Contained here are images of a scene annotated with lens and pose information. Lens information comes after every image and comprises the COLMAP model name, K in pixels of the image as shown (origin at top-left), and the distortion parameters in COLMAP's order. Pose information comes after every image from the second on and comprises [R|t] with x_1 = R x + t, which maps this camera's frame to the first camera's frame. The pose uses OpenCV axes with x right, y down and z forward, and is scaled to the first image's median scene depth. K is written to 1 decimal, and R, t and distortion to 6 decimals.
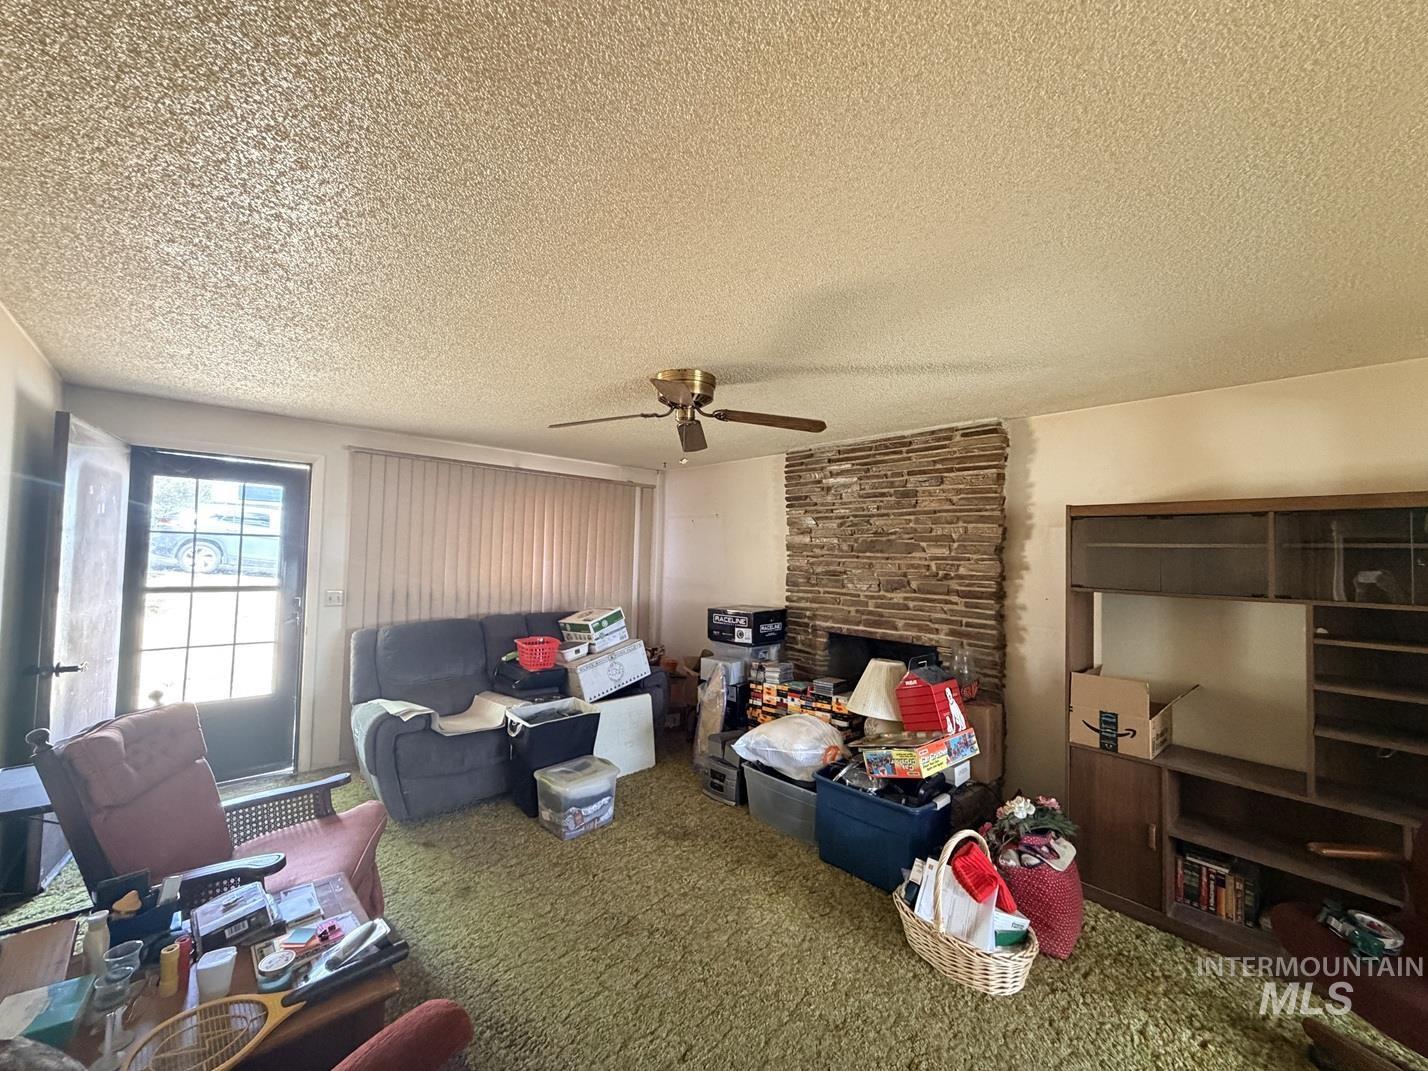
lens RADIAL K [[581.4, 0, 714.3], [0, 581.4, 535.8], [0, 0, 1]] dist [-0.000647, -0.000043]
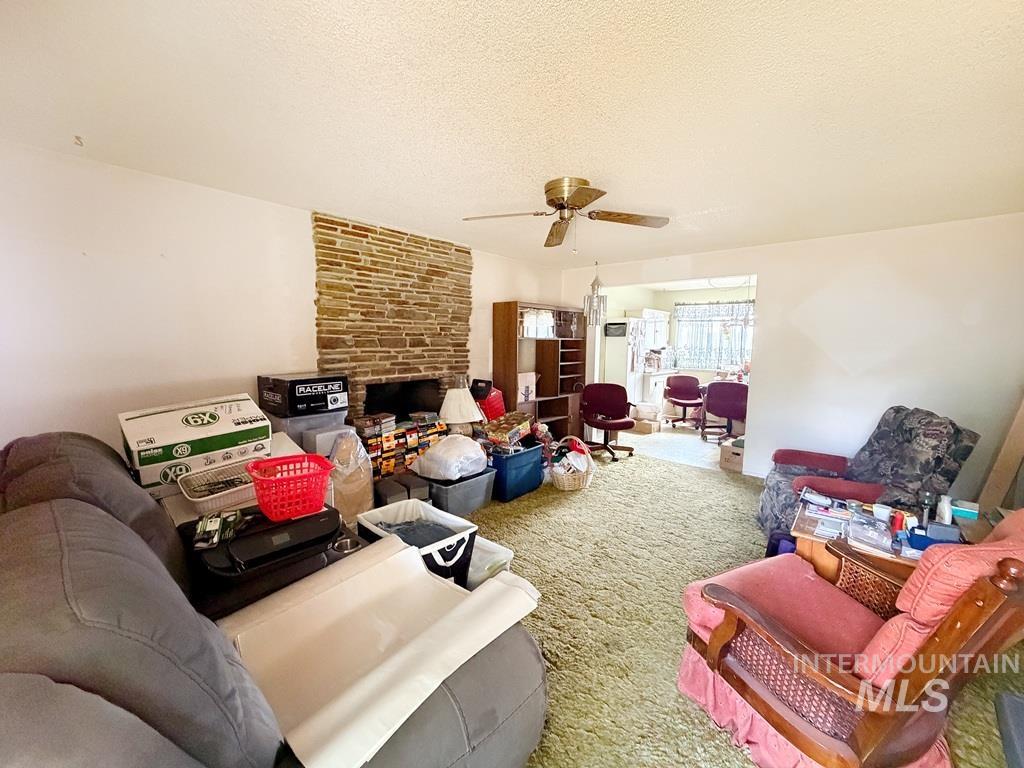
lens RADIAL K [[416.9, 0, 511.9], [0, 416.9, 385.1], [0, 0, 1]] dist [-0.000647, -0.000043]
pose [[-0.116941, -0.135716, 0.983822, -0.737053], [-0.045930, 0.990298, 0.131150, 0.042940], [-0.992076, -0.029850, -0.122040, 0.867851]]
